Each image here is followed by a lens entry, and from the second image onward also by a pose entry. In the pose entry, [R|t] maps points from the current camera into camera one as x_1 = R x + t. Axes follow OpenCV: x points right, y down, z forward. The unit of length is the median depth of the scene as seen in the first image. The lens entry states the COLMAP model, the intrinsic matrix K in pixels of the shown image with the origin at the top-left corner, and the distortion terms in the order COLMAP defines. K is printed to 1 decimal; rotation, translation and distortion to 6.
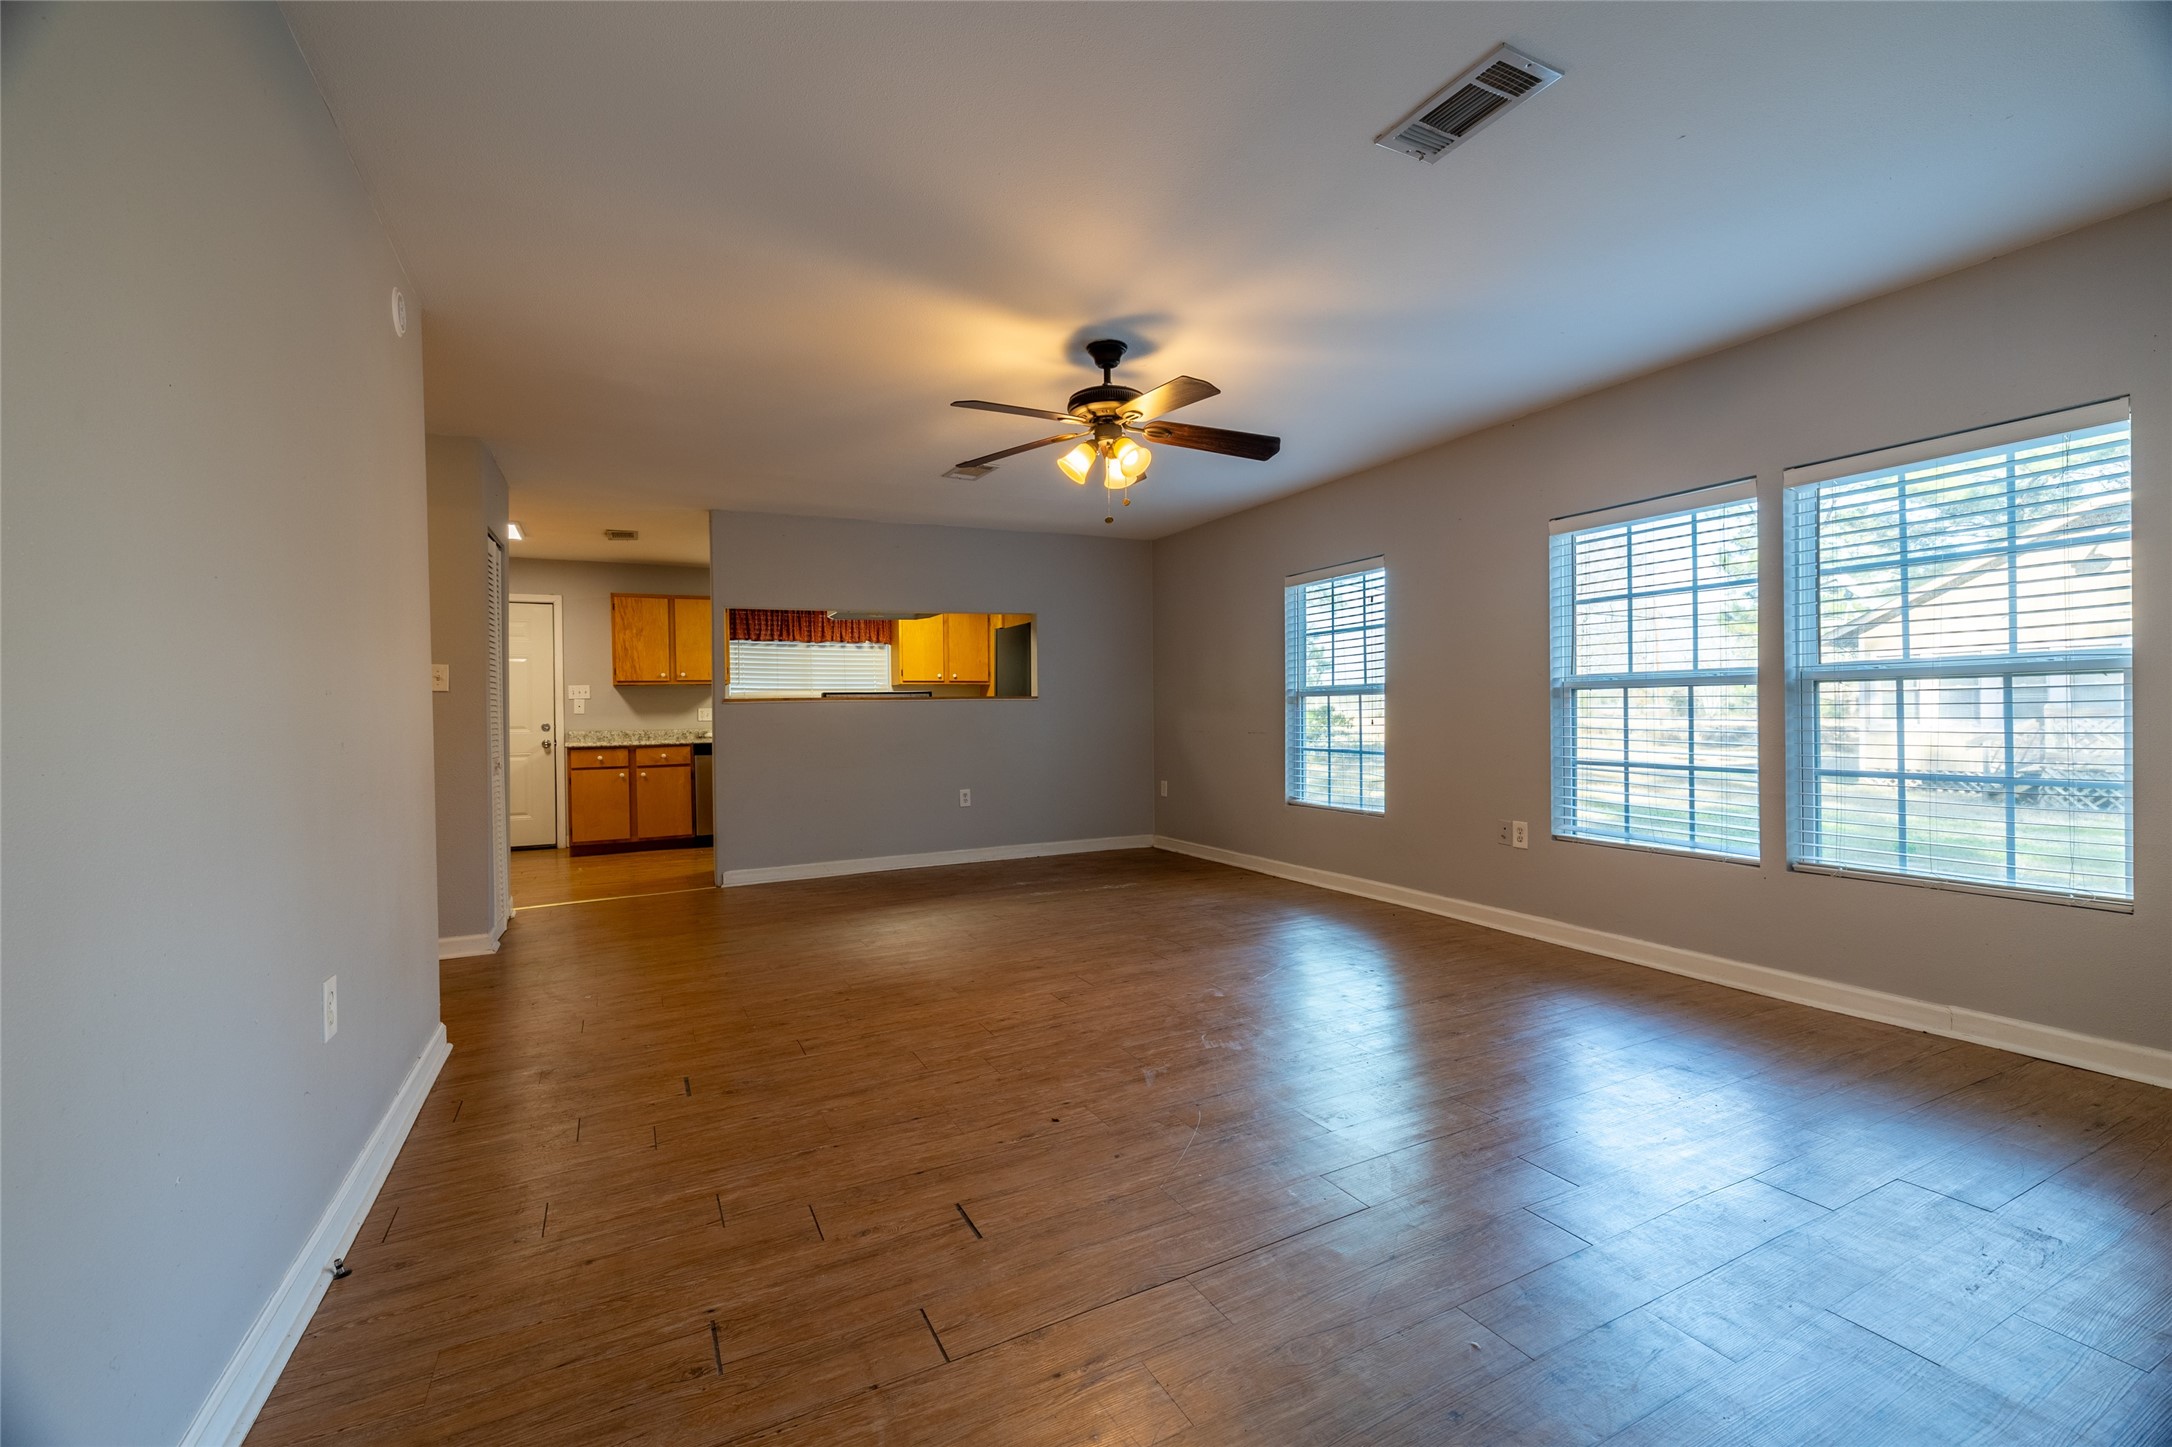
lens RADIAL K [[917.8, 0, 1086.9], [0, 917.8, 712.8], [0, 0, 1]] dist [0.000547, 0.000382]
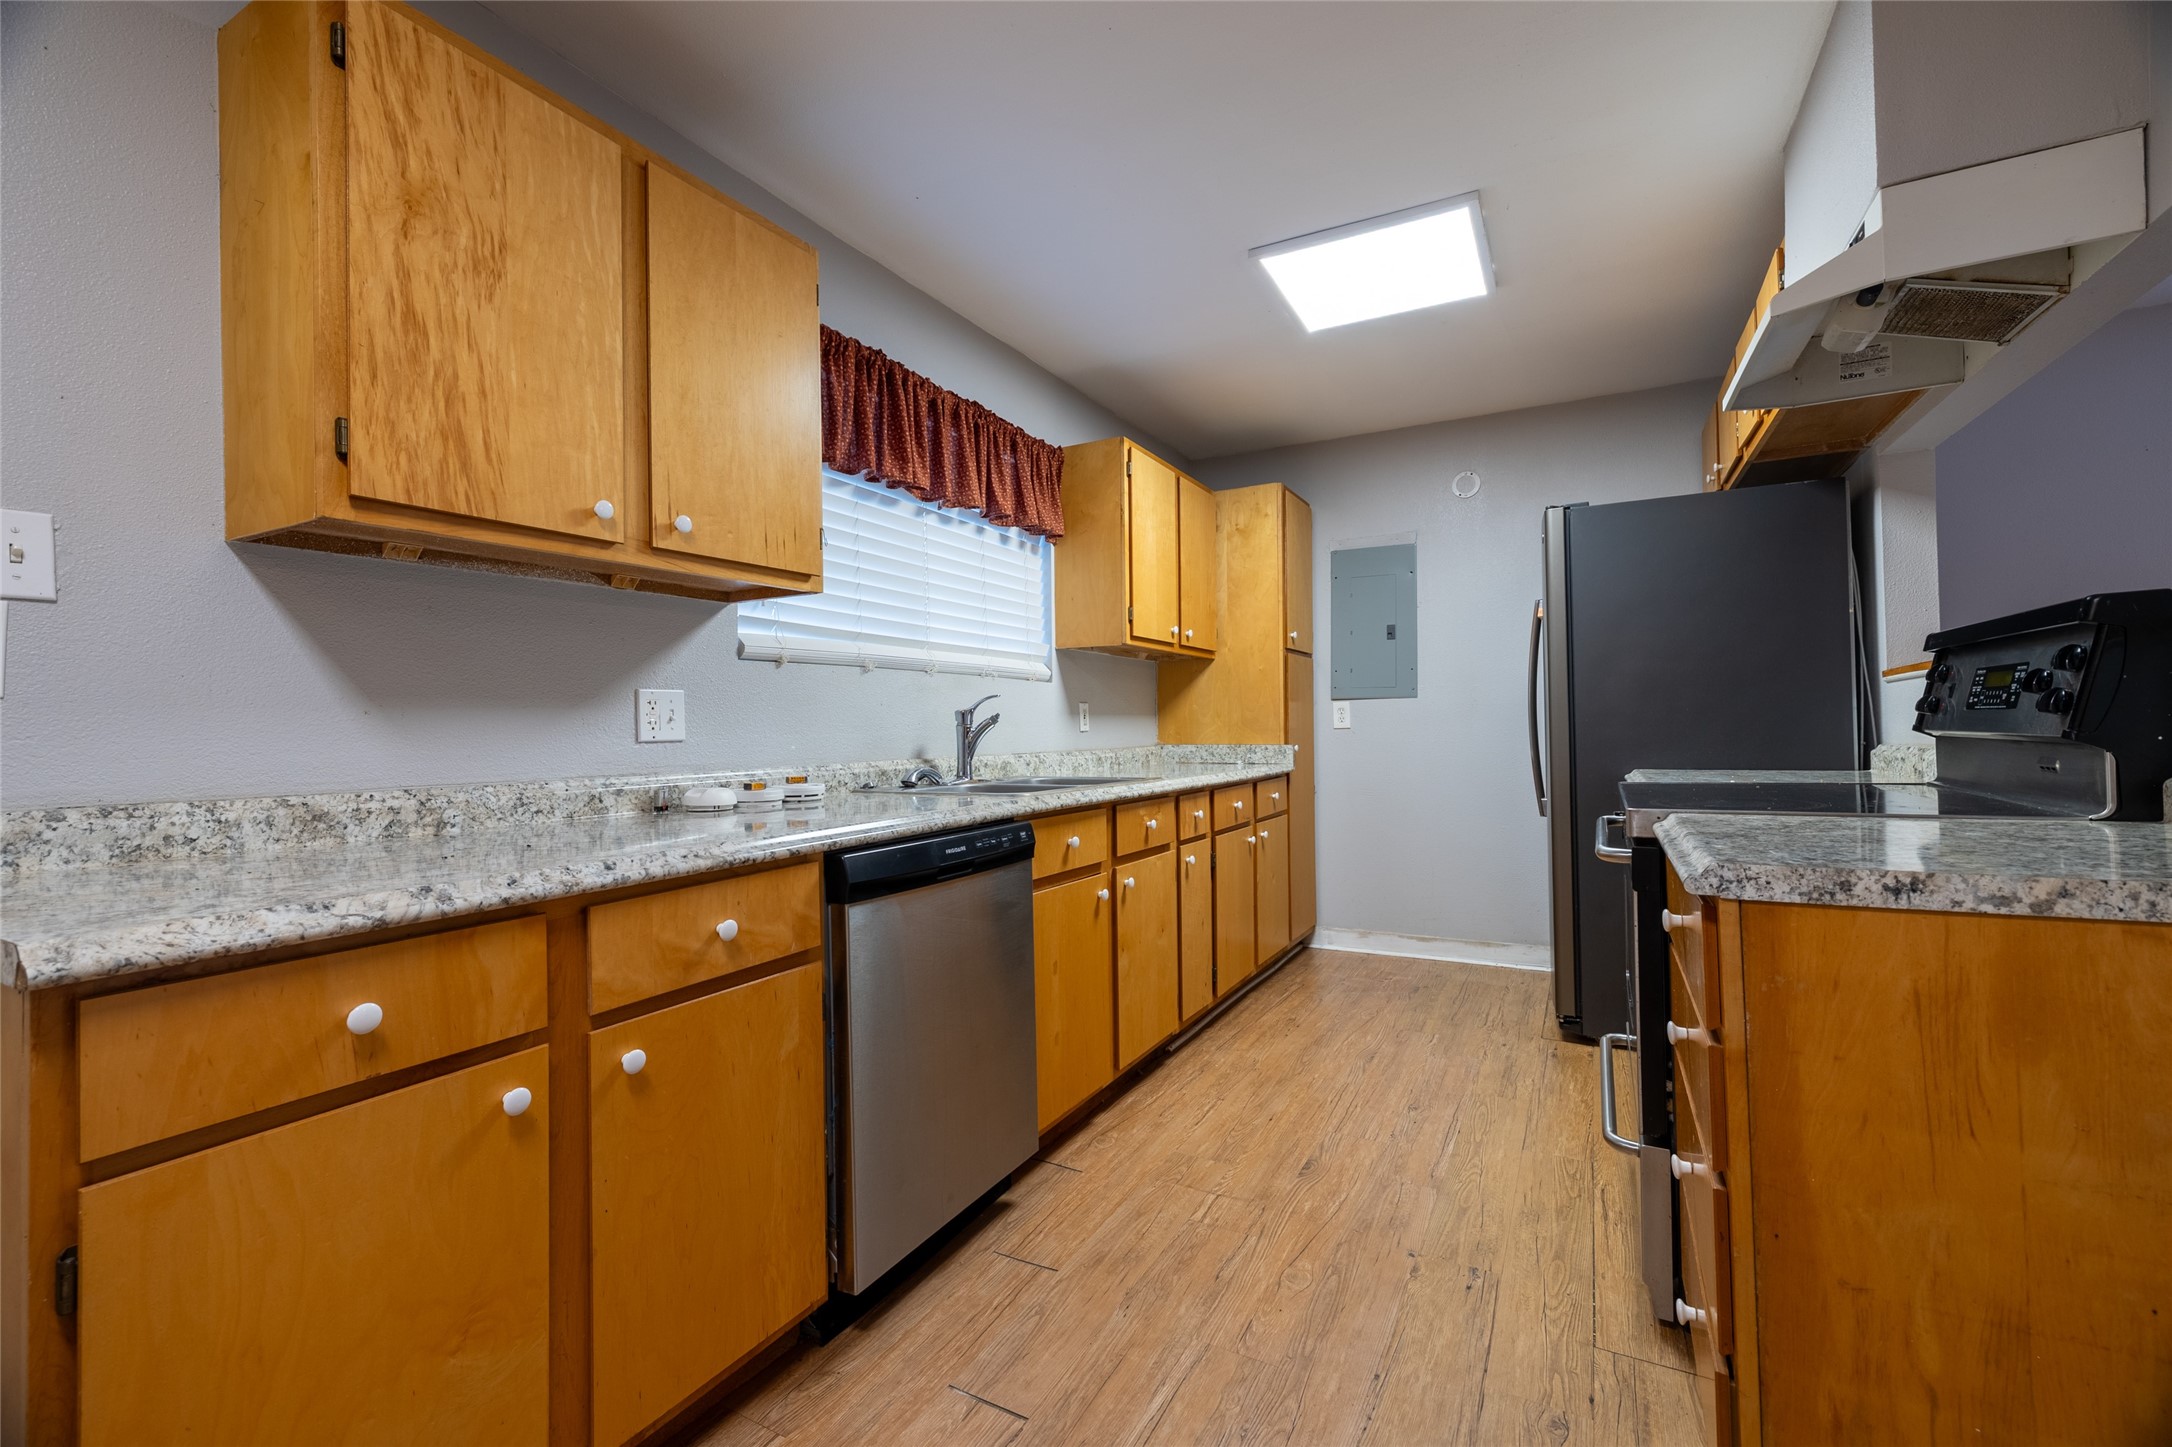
lens RADIAL K [[917.8, 0, 1086.9], [0, 917.8, 712.8], [0, 0, 1]] dist [0.000547, 0.000382]
pose [[0.826817, 0.011797, 0.562348, -0.524249], [0.002614, 0.999689, -0.024815, 0.008819], [-0.562465, 0.021987, 0.826529, 0.838318]]
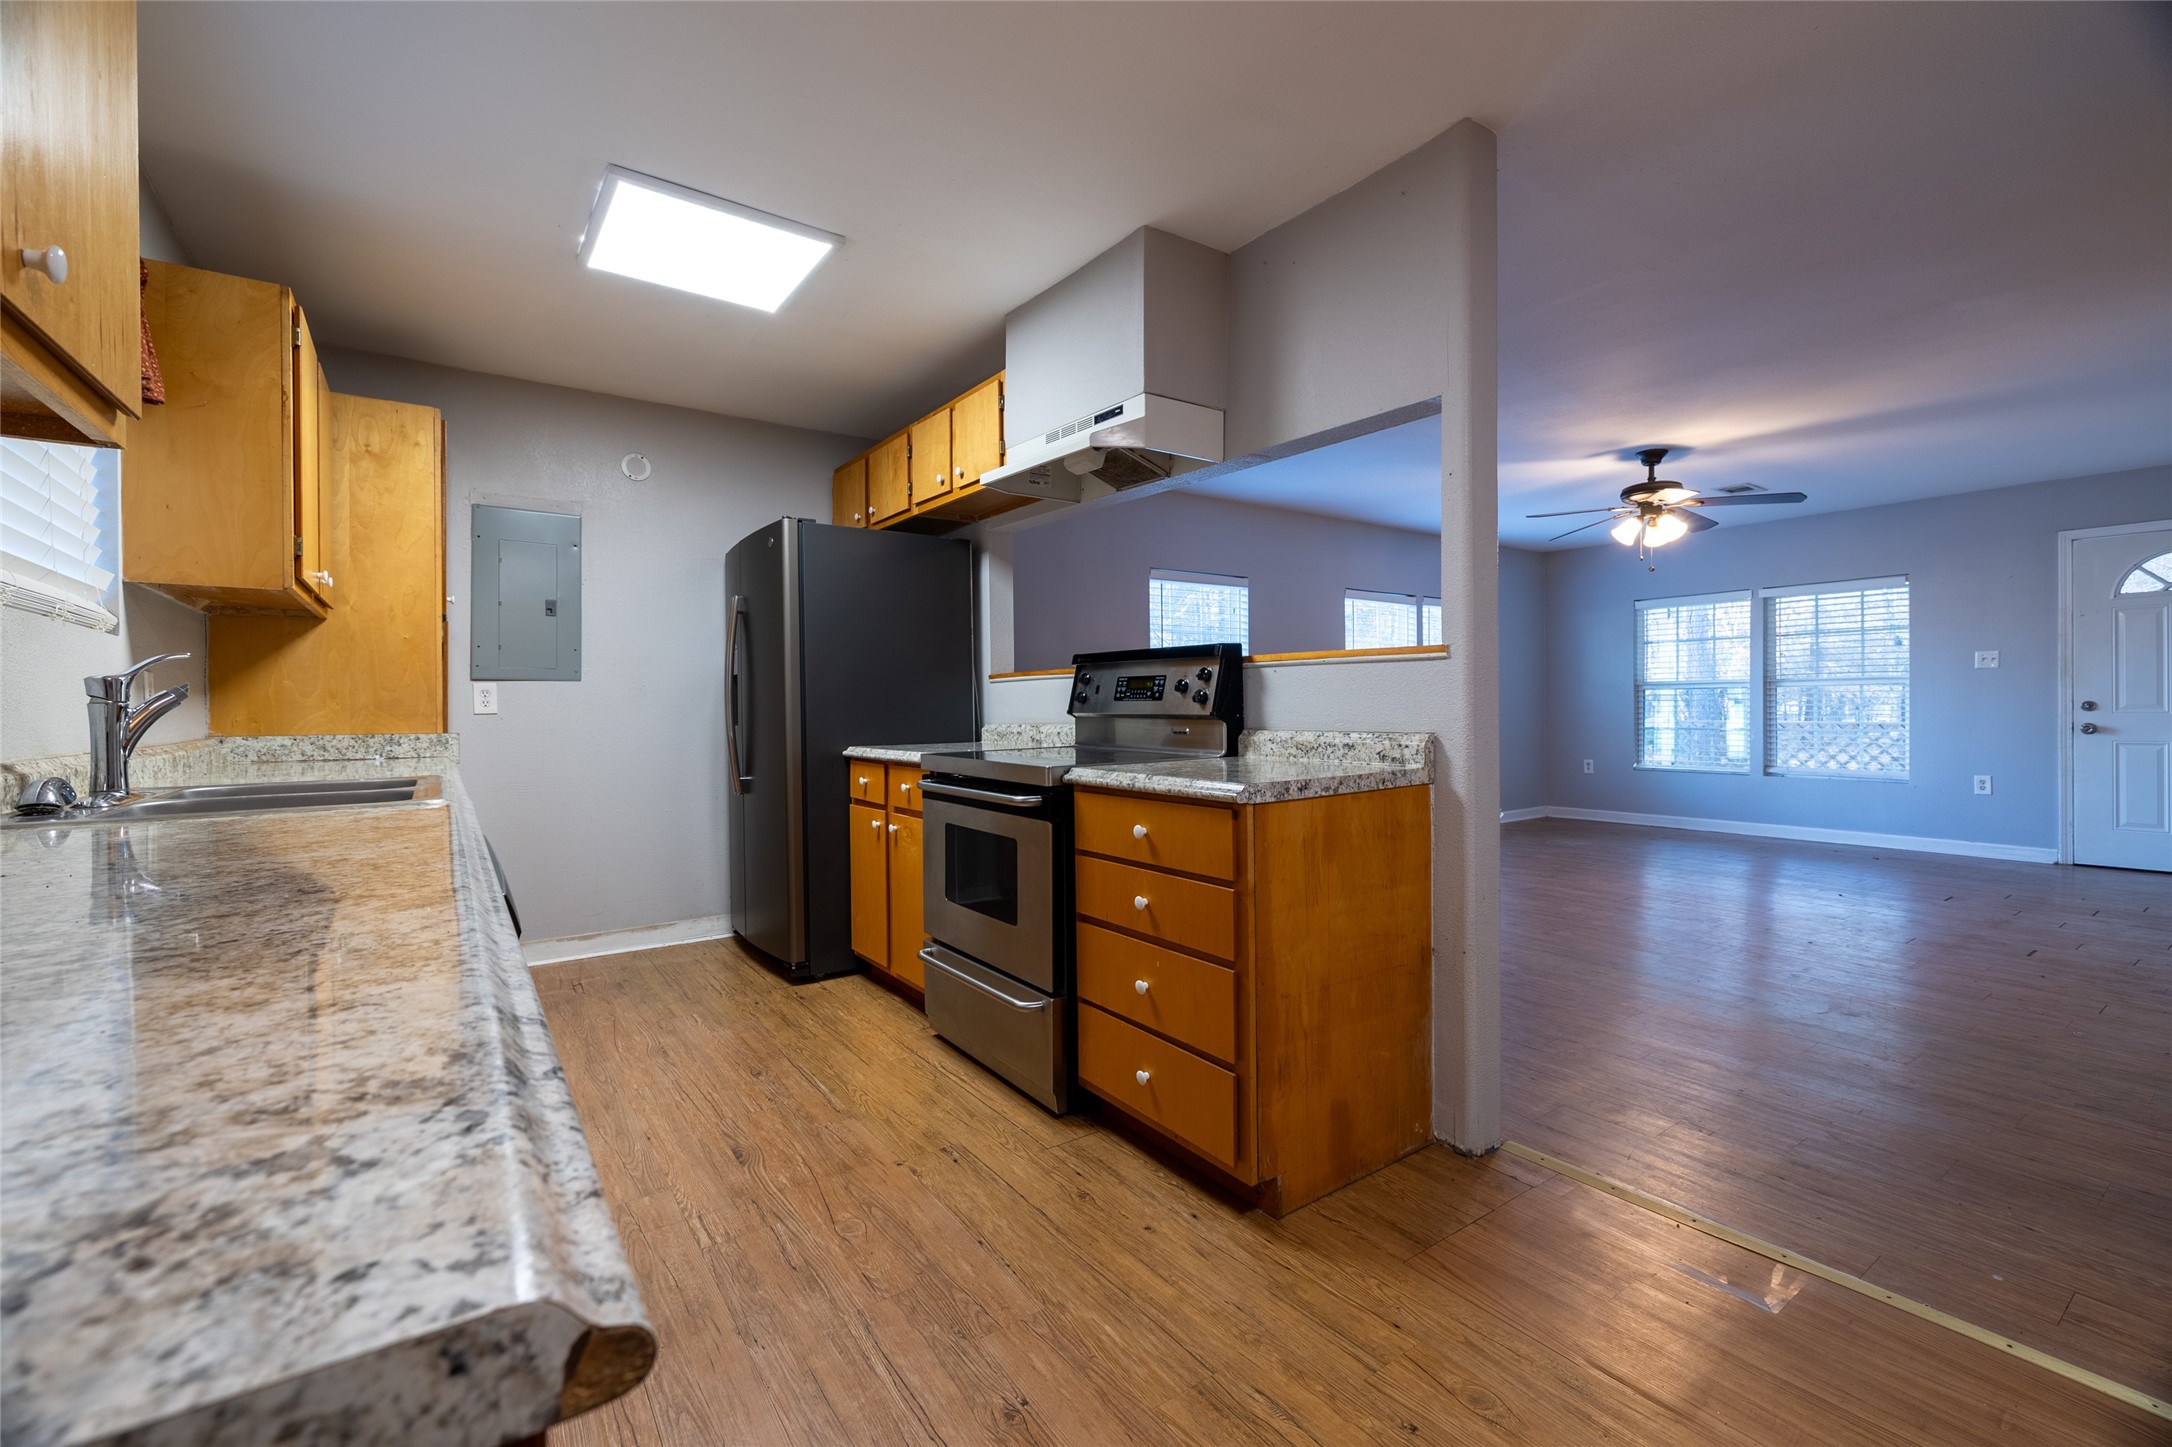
lens RADIAL K [[917.8, 0, 1086.9], [0, 917.8, 712.8], [0, 0, 1]] dist [0.000547, 0.000382]
pose [[-0.146306, 0.008080, 0.989206, -0.607886], [0.009688, 0.999930, -0.006735, 0.010642], [-0.989192, 0.008598, -0.146374, 0.986297]]
